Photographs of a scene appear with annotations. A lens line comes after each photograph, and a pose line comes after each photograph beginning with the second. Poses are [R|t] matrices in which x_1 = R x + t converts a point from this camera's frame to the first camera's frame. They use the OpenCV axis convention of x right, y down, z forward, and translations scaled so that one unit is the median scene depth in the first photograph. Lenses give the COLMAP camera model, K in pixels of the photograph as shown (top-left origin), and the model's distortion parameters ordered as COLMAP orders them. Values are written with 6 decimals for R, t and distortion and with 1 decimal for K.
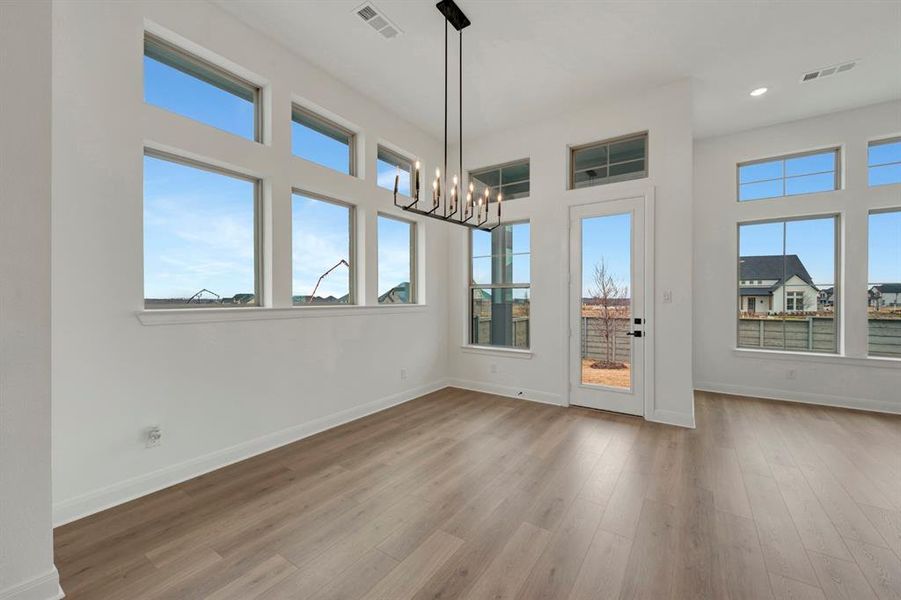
lens RADIAL K [[358.5, 0, 454.0], [0, 358.5, 300.5], [0, 0, 1]] dist [0.000465, -0.000962]
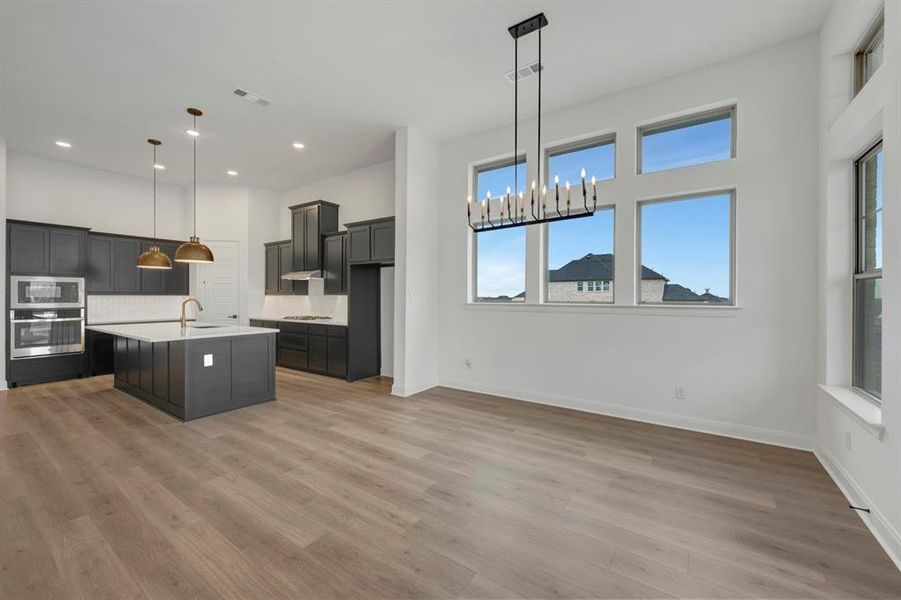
lens RADIAL K [[358.5, 0, 455.5], [0, 358.5, 297.5], [0, 0, 1]] dist [0.000465, -0.000962]
pose [[-0.006580, 0.000999, -0.999978, 0.627700], [-0.010912, 0.999940, 0.001071, -0.003341], [0.999919, 0.010918, -0.006569, 0.476353]]
